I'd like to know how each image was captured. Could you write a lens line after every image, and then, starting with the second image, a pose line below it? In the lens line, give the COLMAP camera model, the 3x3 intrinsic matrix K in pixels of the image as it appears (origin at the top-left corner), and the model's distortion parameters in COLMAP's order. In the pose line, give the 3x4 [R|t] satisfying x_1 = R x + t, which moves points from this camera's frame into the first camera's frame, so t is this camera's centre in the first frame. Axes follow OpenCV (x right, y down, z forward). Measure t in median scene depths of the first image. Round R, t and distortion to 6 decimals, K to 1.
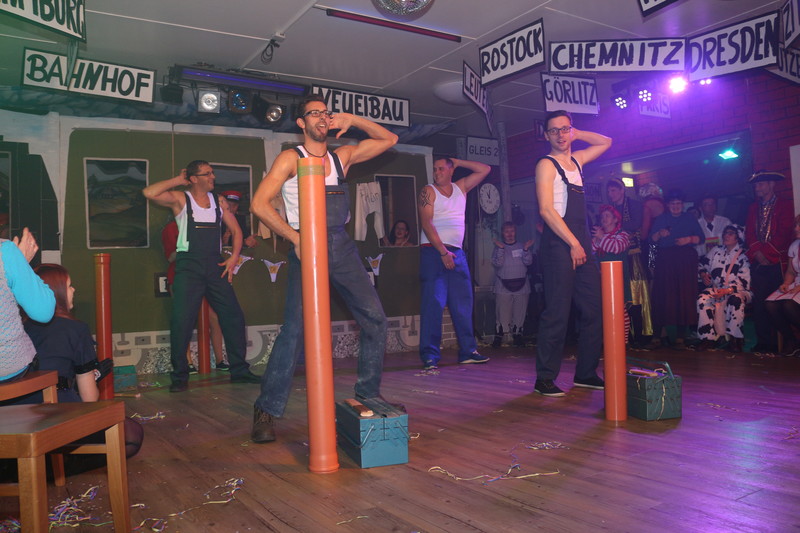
lens RADIAL K [[666.6, 0, 400.0], [0, 666.6, 266.5], [0, 0, 1]] dist [-0.160223, 0.135959]
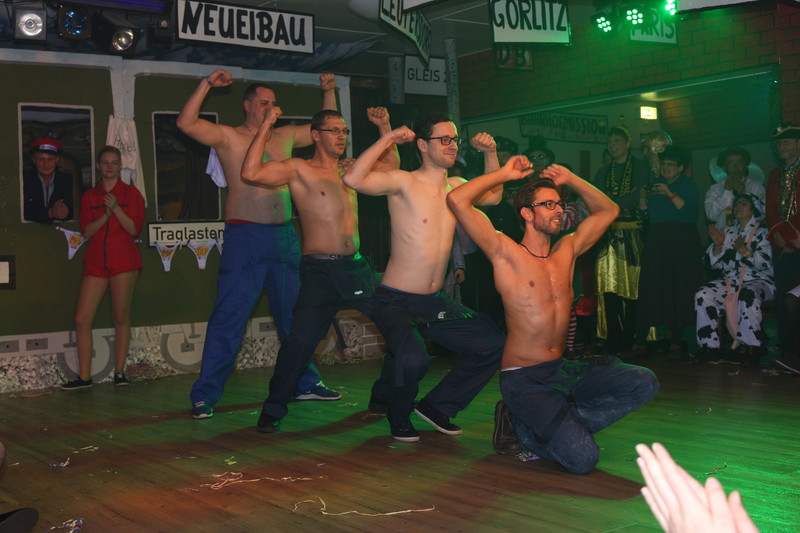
lens RADIAL K [[1056.9, 0, 400.0], [0, 1056.9, 266.5], [0, 0, 1]] dist [-0.071576, 0.085270]
pose [[0.998141, 0.001986, 0.060917, 0.045155], [-0.004829, 0.998904, 0.046553, -0.038494], [-0.060758, -0.046761, 0.997057, -0.190334]]
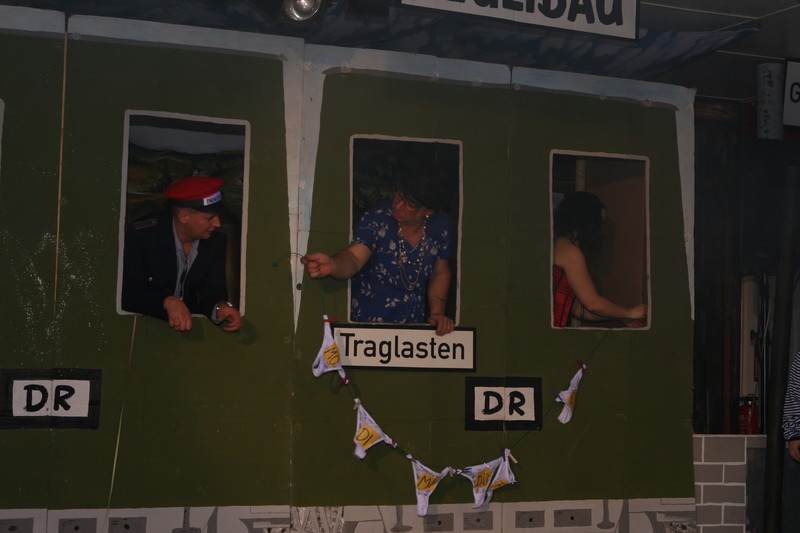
lens RADIAL K [[1485.2, 0, 400.0], [0, 1485.2, 266.5], [0, 0, 1]] dist [0.009267, 0.057146]
pose [[0.986694, 0.048292, -0.155248, 0.022299], [-0.053938, 0.998020, -0.032359, -0.040506], [0.153378, 0.040303, 0.987345, 0.096183]]
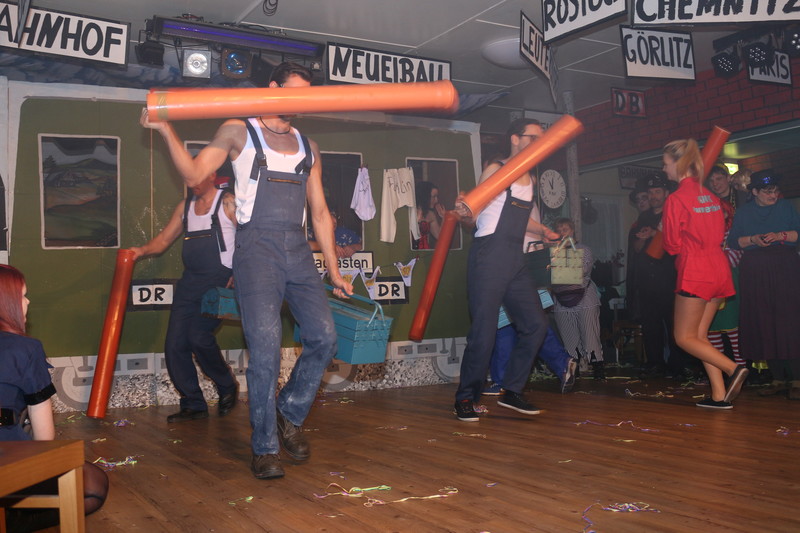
lens RADIAL K [[842.2, 0, 400.0], [0, 842.2, 266.5], [0, 0, 1]] dist [-0.128138, 0.136419]
pose [[0.999070, 0.006665, -0.042603, -0.002711], [-0.007194, 0.999899, -0.012273, 0.003181], [0.042516, 0.012568, 0.999017, 0.009452]]
